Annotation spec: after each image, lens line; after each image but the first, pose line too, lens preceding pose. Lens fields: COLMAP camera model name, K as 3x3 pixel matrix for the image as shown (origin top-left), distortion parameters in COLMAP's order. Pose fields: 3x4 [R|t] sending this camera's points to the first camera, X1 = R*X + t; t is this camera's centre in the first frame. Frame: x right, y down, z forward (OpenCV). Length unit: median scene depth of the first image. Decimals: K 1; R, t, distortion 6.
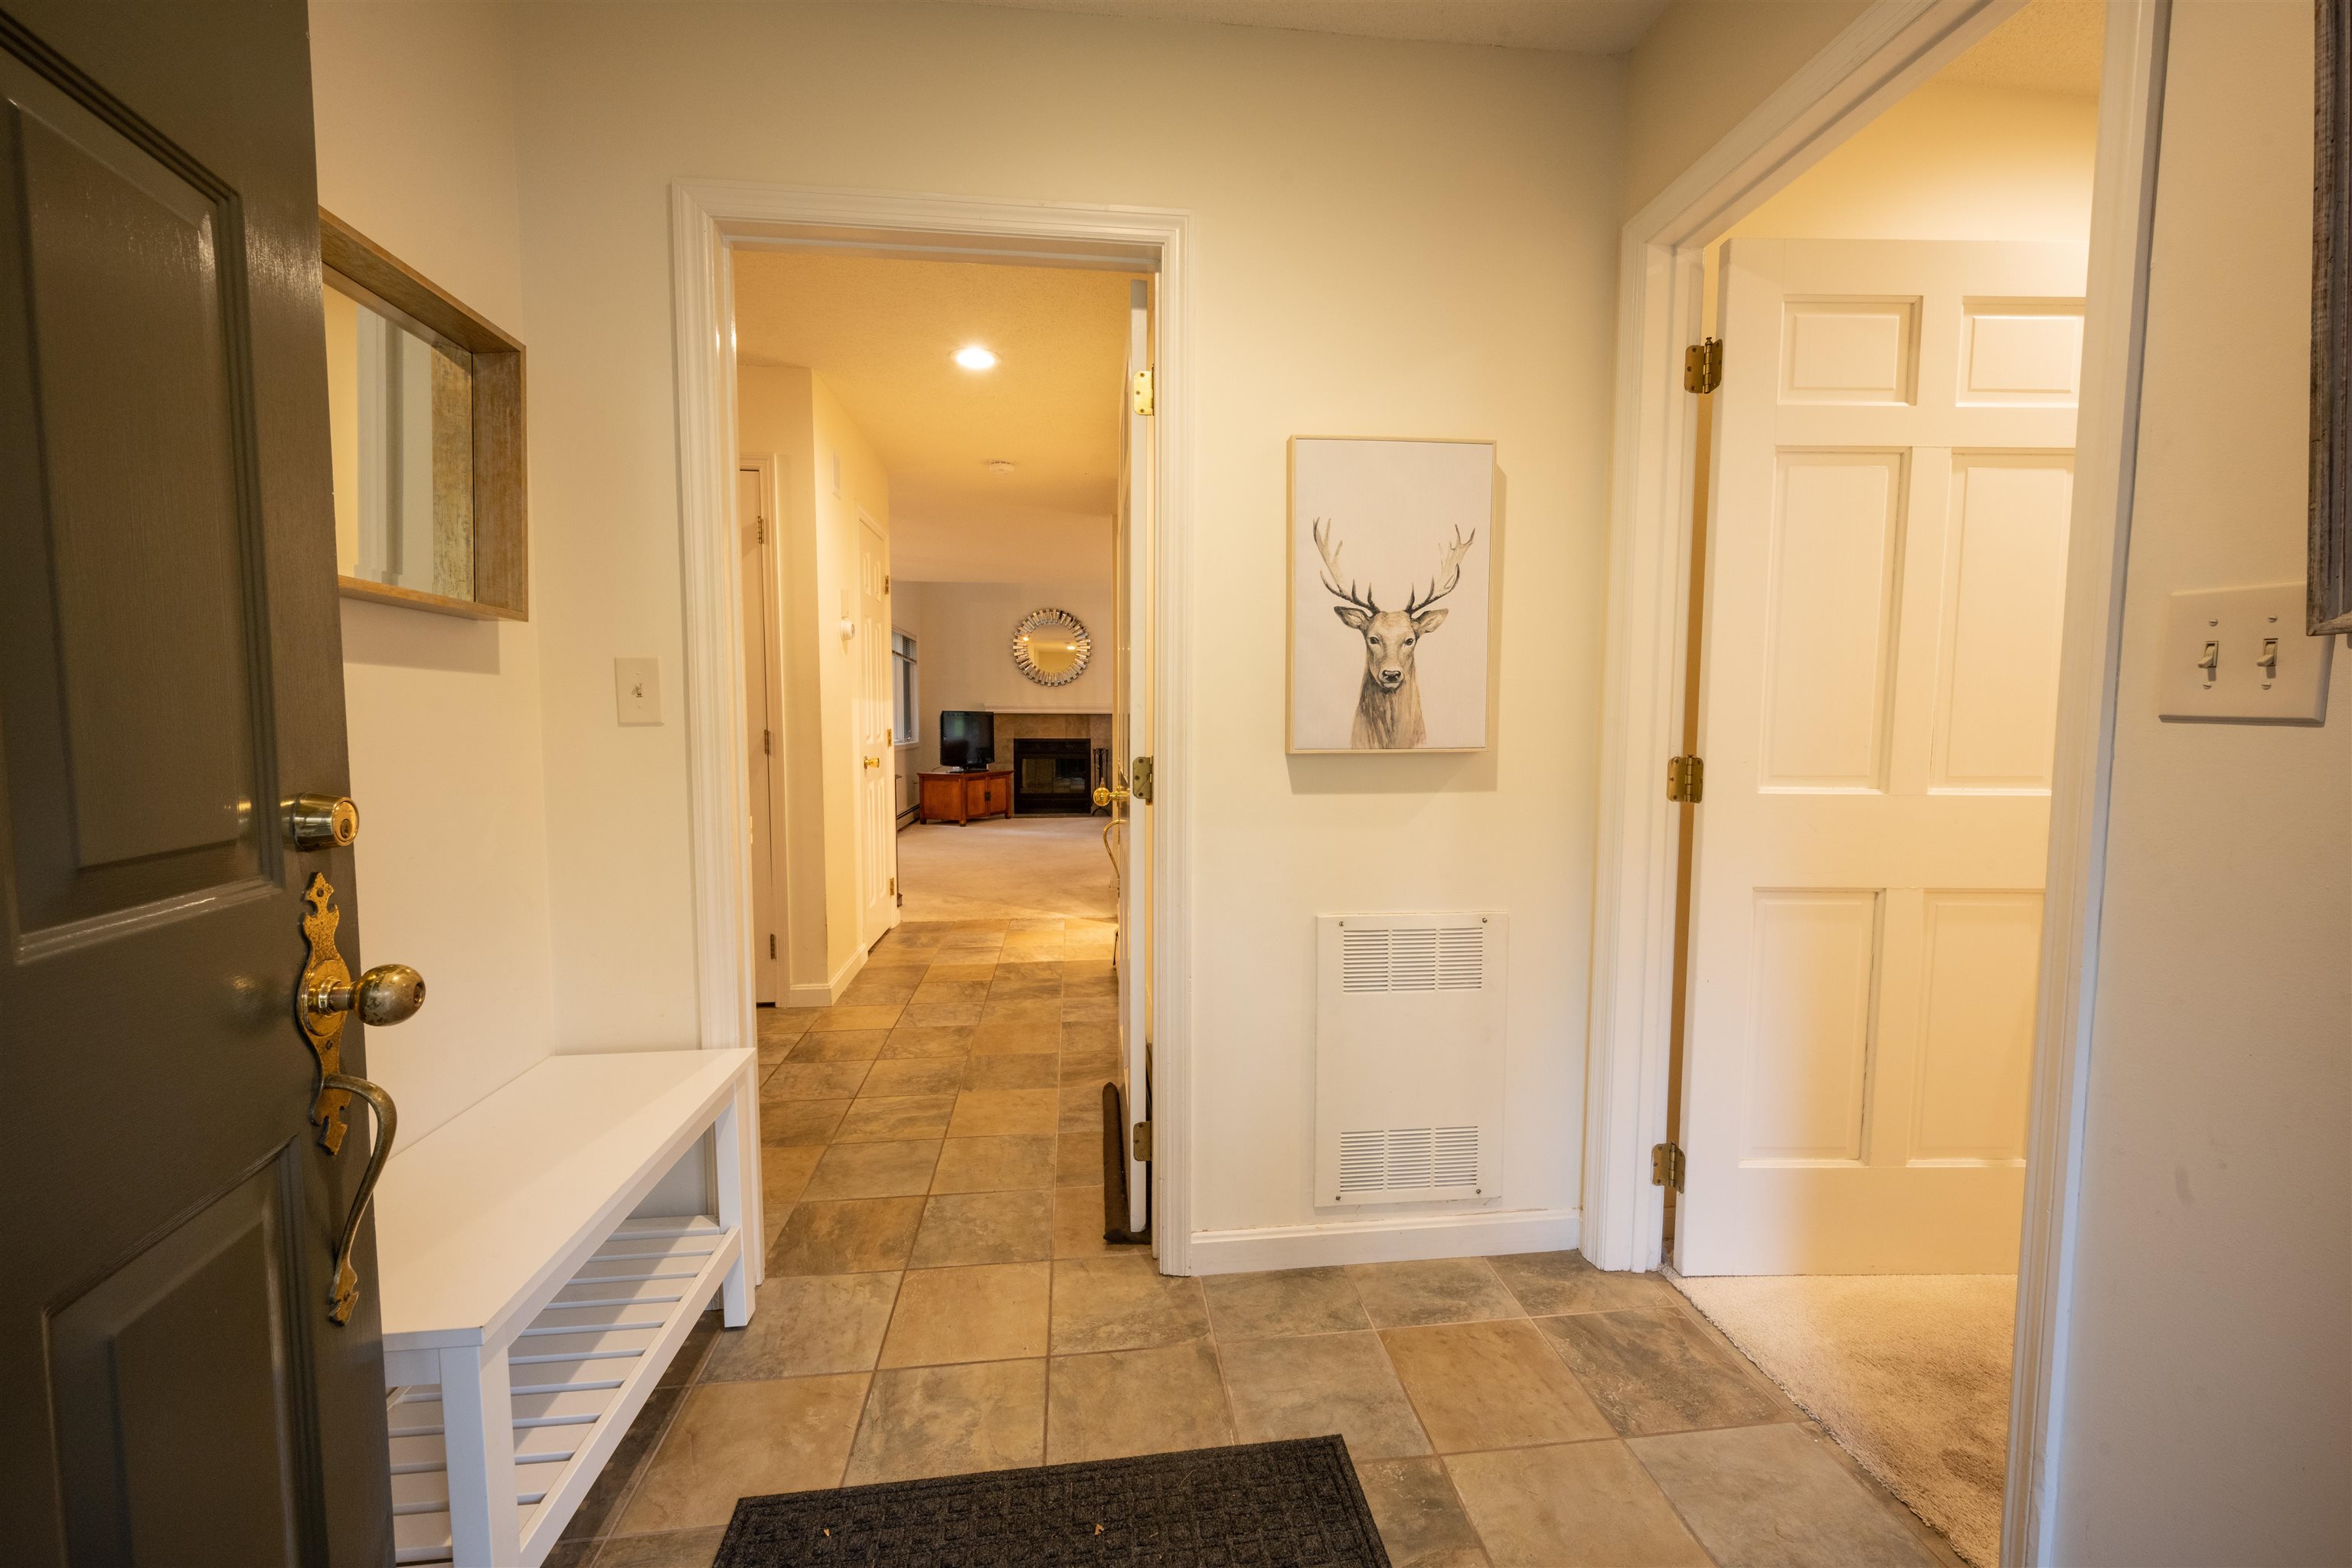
lens RADIAL K [[913.3, 0, 1176.0], [0, 913.3, 784.0], [0, 0, 1]] dist [-0.001133, -0.000160]
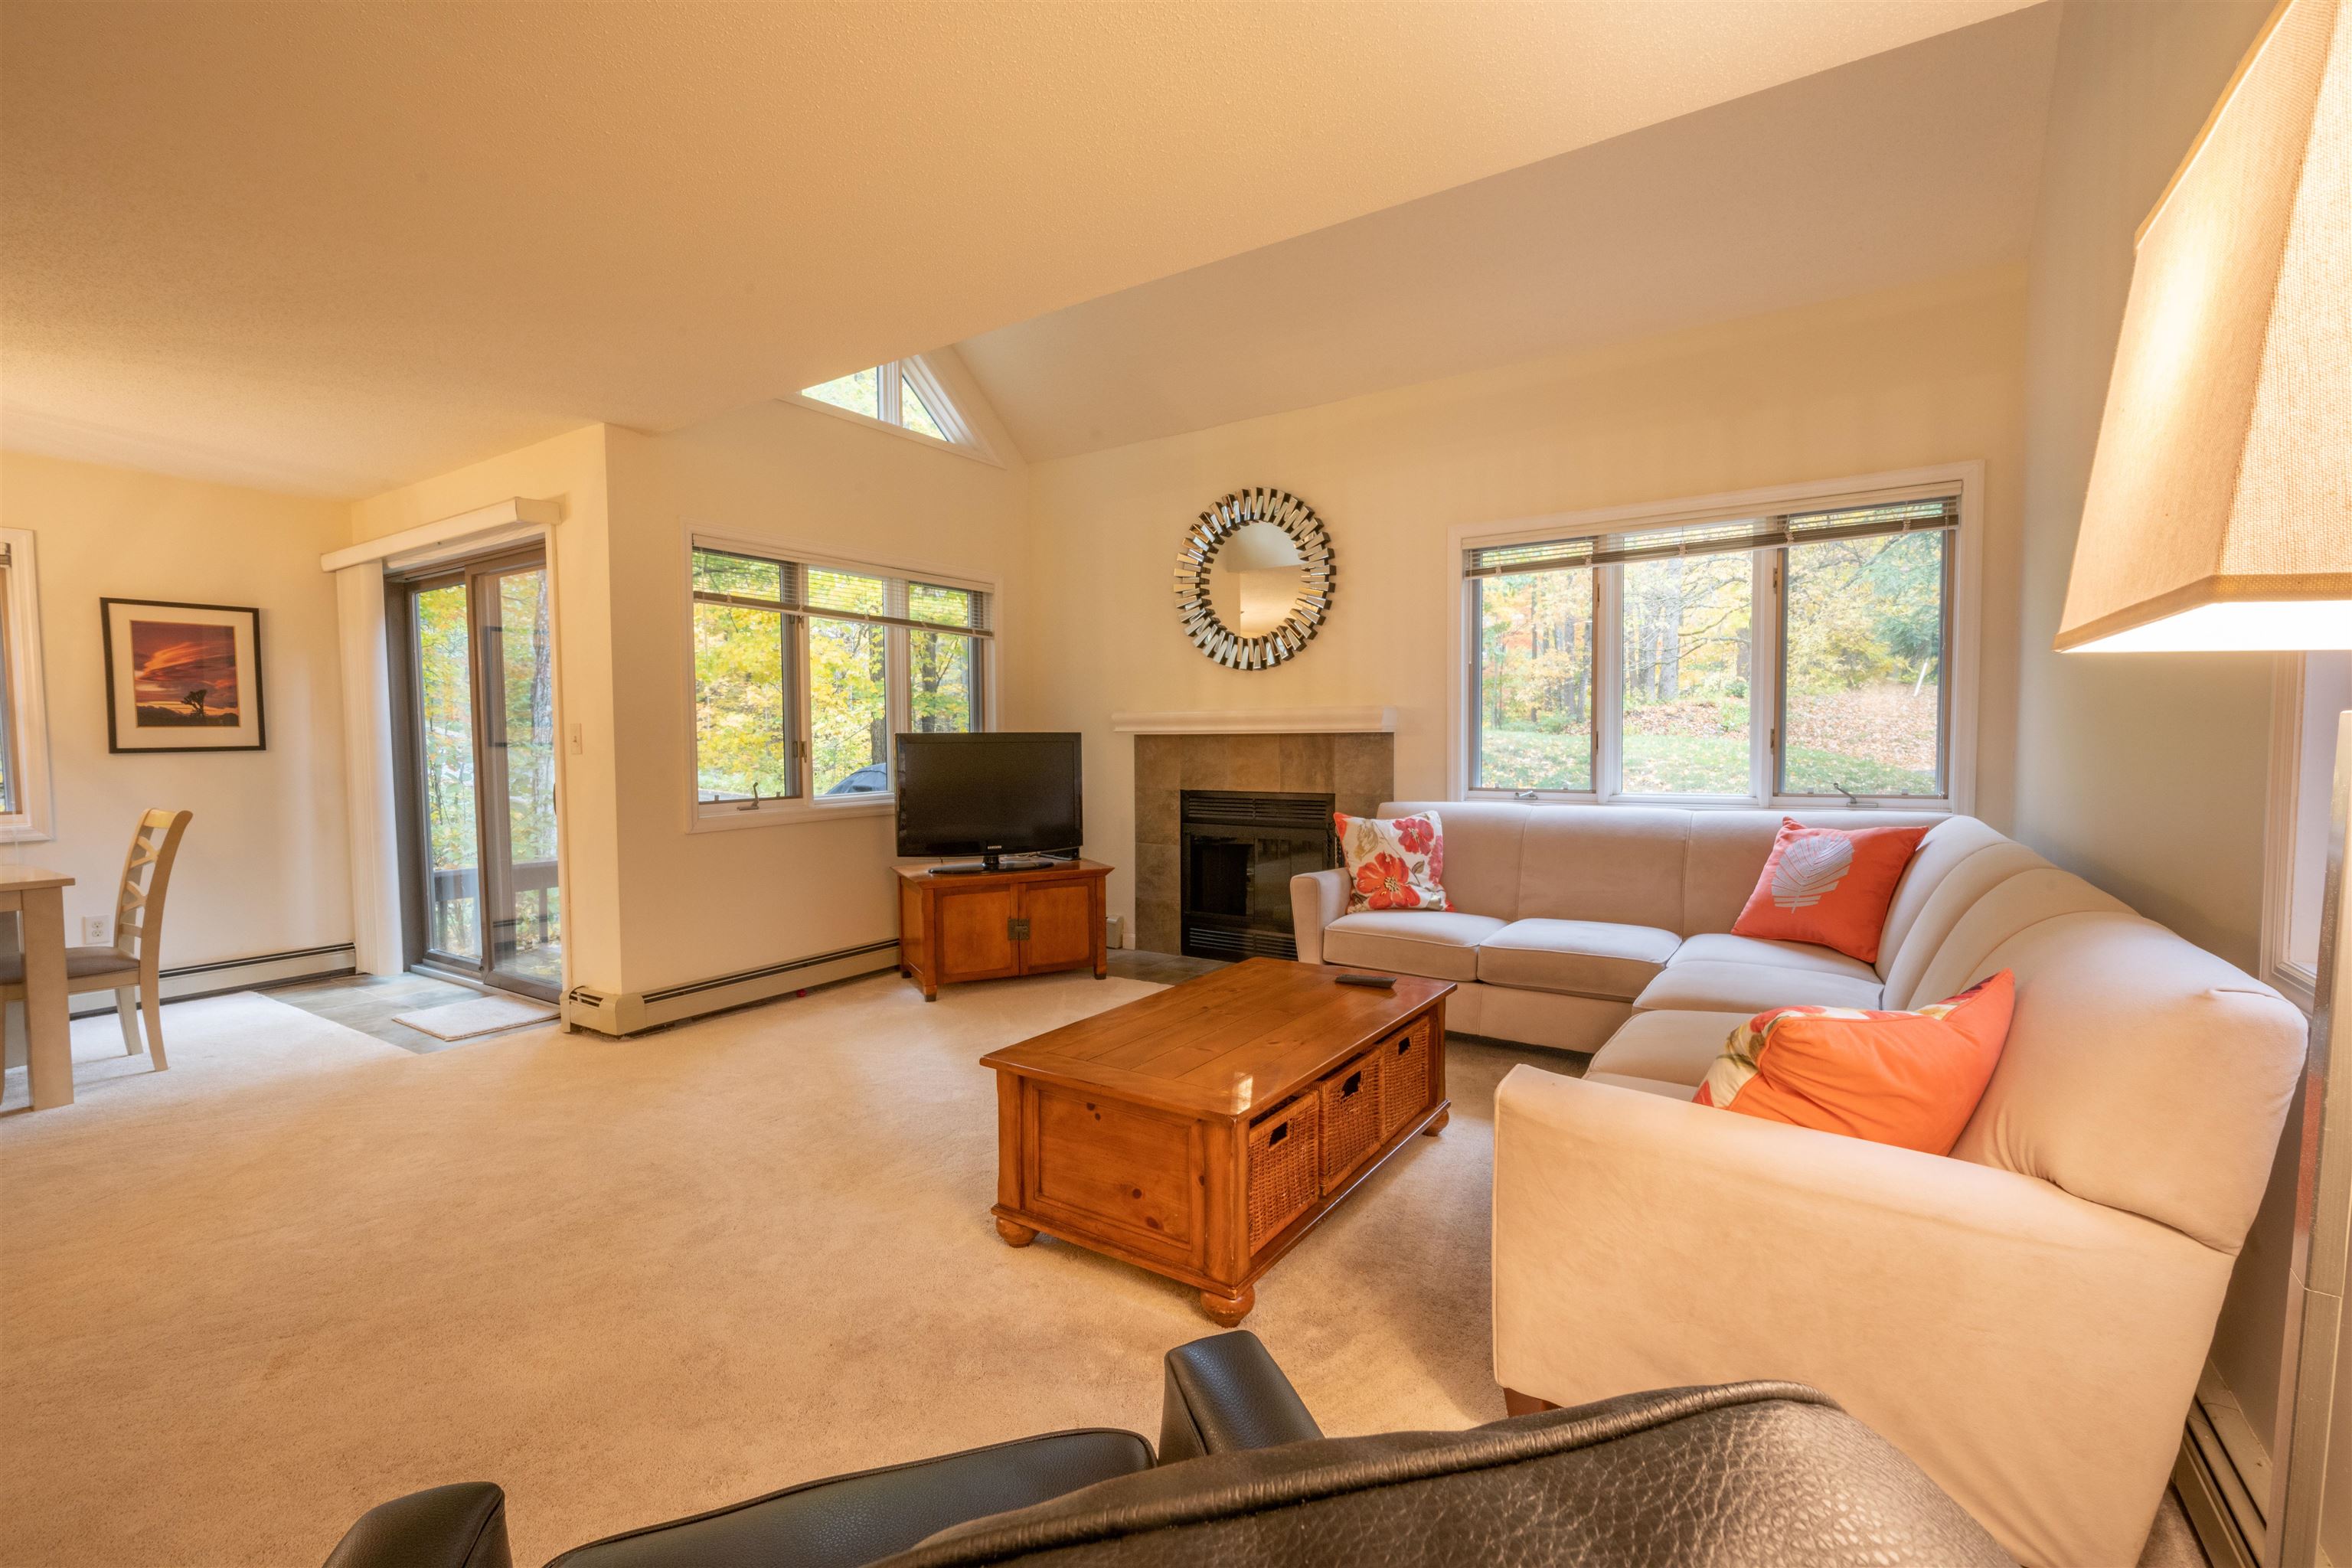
lens RADIAL K [[994.6, 0, 1176.0], [0, 994.6, 784.0], [0, 0, 1]] dist [0.003268, 0.000128]
pose [[0.770237, 0.019384, -0.637463, 0.138081], [-0.034422, 0.999345, -0.011203, -0.048193], [0.636828, 0.030572, 0.770399, 0.633519]]
